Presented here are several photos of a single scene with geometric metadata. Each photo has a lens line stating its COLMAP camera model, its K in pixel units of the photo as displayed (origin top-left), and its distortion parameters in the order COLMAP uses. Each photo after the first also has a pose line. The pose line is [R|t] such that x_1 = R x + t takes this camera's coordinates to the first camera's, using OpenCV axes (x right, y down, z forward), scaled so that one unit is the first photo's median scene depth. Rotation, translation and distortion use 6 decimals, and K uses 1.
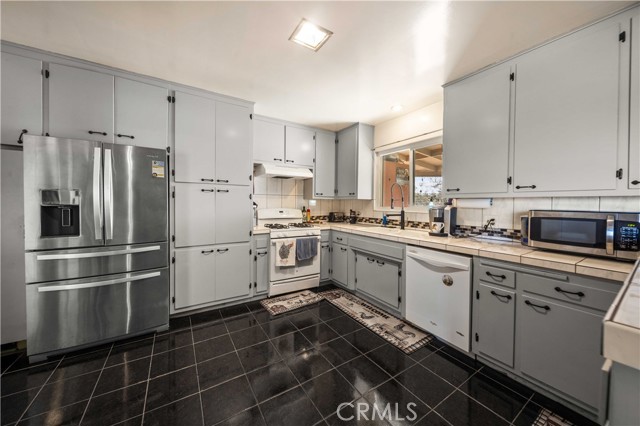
lens RADIAL K [[228.3, 0, 319.9], [0, 228.3, 206.1], [0, 0, 1]] dist [-0.000431, -0.000259]
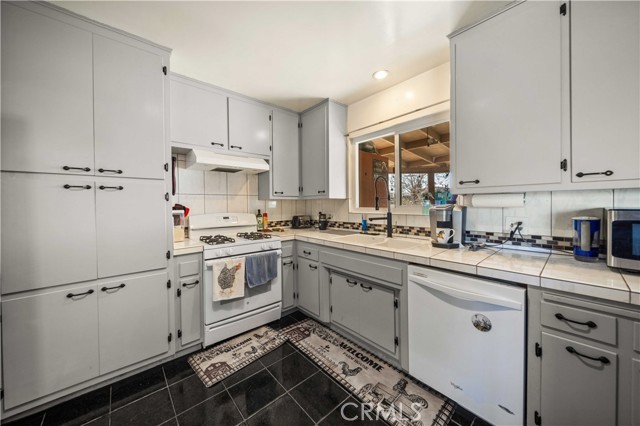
lens RADIAL K [[226.1, 0, 319.8], [0, 226.1, 205.5], [0, 0, 1]] dist [-0.000491, -0.000151]
pose [[0.987359, -0.021977, 0.156970, 0.016043], [0.022894, 0.999730, -0.004041, -0.005655], [-0.156838, 0.007584, 0.987595, 0.301258]]
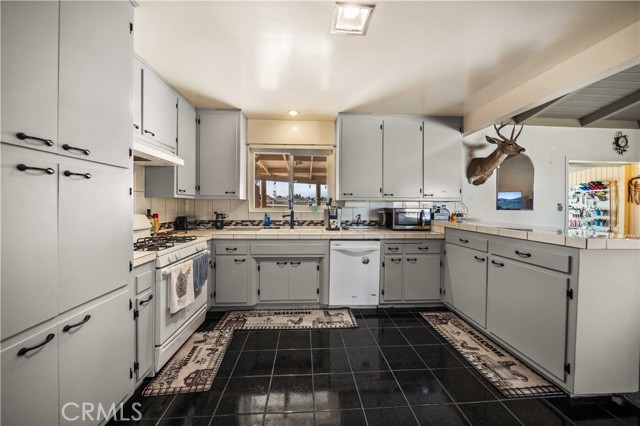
lens RADIAL K [[226.1, 0, 319.8], [0, 226.1, 205.5], [0, 0, 1]] dist [-0.000491, -0.000151]
pose [[0.478393, -0.009175, 0.878098, -0.515738], [0.009111, 0.999943, 0.005484, -0.010515], [-0.878098, 0.005377, 0.478450, 0.396881]]
